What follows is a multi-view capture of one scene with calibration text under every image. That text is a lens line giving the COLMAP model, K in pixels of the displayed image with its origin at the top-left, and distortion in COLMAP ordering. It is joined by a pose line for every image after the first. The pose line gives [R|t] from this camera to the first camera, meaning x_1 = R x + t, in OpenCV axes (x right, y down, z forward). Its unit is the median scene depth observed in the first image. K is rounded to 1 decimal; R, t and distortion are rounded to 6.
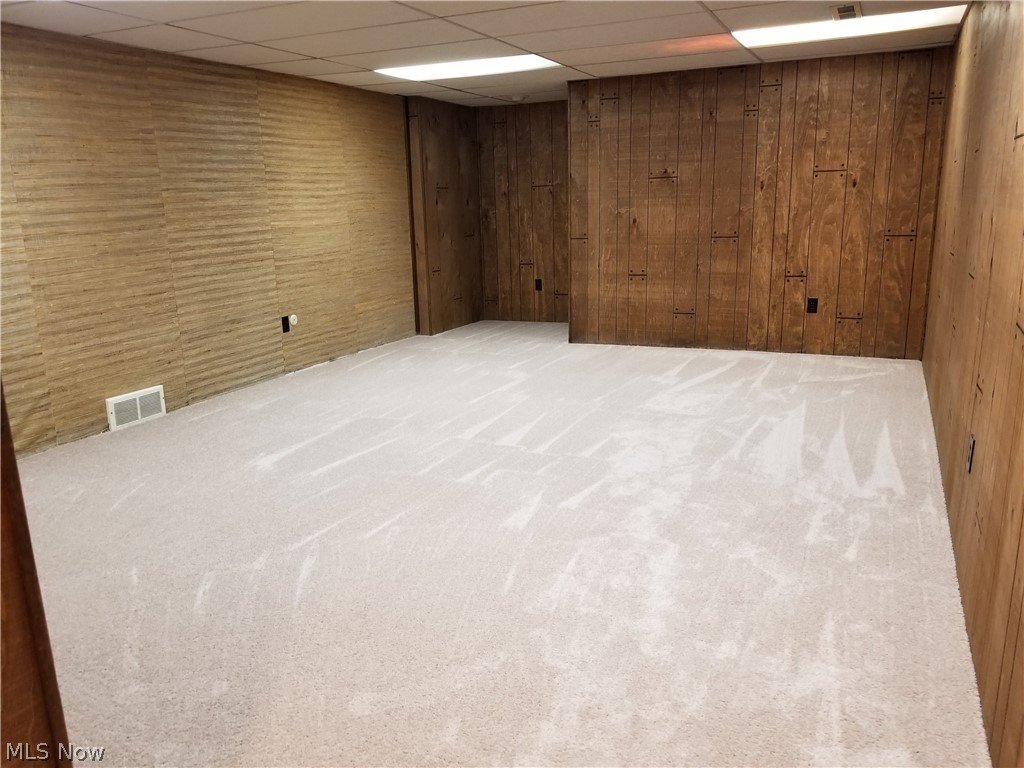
lens RADIAL K [[813.1, 0, 500.5], [0, 813.1, 395.6], [0, 0, 1]] dist [0.071038, -0.132088]
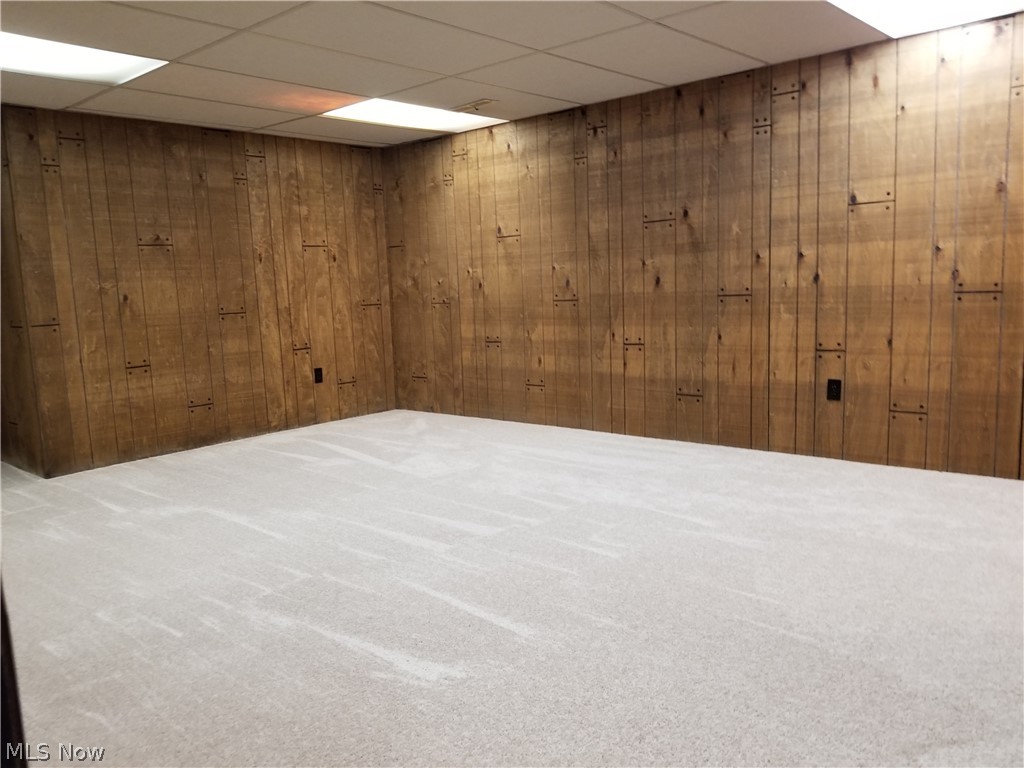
lens RADIAL K [[813.1, 0, 509.1], [0, 813.1, 386.5], [0, 0, 1]] dist [0.071038, -0.132088]
pose [[0.265119, -0.110590, 0.957853, -0.519557], [0.257412, 0.965464, 0.040221, -0.076238], [-0.929221, 0.235899, 0.284430, 0.492532]]
